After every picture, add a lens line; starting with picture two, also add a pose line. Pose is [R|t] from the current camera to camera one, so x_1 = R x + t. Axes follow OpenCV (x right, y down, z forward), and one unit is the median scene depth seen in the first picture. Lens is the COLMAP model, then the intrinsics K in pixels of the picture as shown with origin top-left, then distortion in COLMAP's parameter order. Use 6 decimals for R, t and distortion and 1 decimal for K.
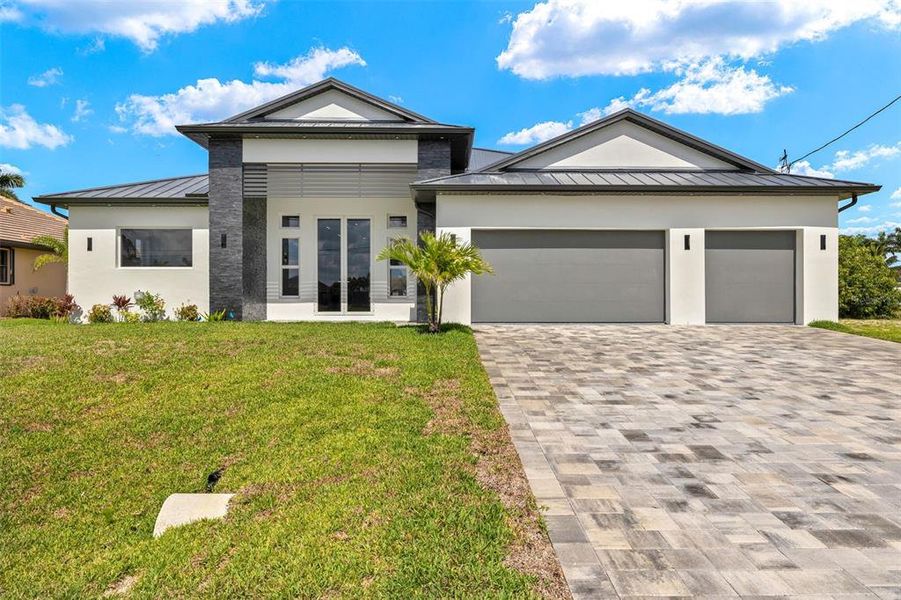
lens RADIAL K [[578.4, 0, 444.3], [0, 578.4, 297.2], [0, 0, 1]] dist [0.002650, 0.001377]
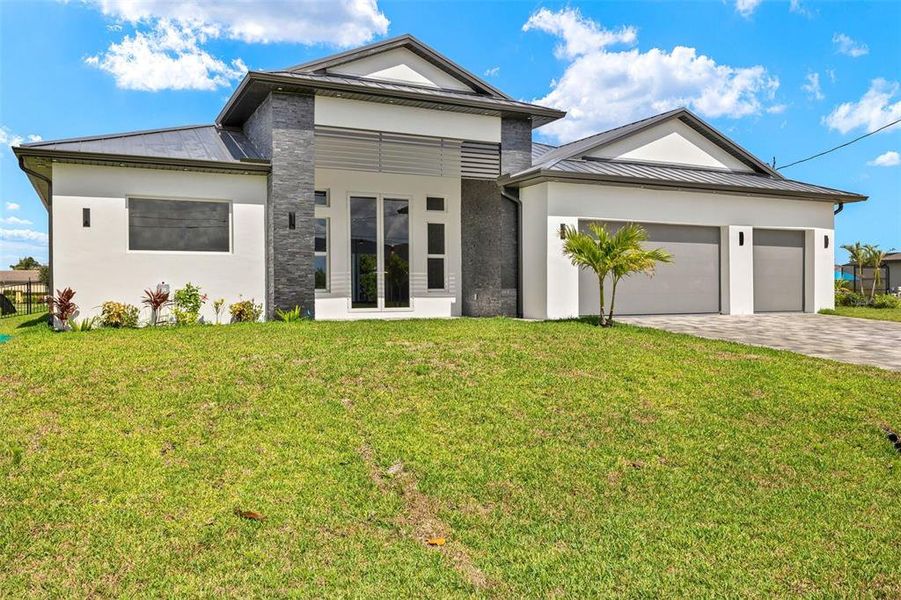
lens RADIAL K [[734.7, 0, 450.5], [0, 734.7, 300.0], [0, 0, 1]] dist [0.003680, 0.000657]
pose [[0.900976, -0.009831, 0.433757, -0.622071], [0.004567, 0.999903, 0.013175, -0.000452], [-0.433844, -0.009890, 0.900933, -0.009371]]
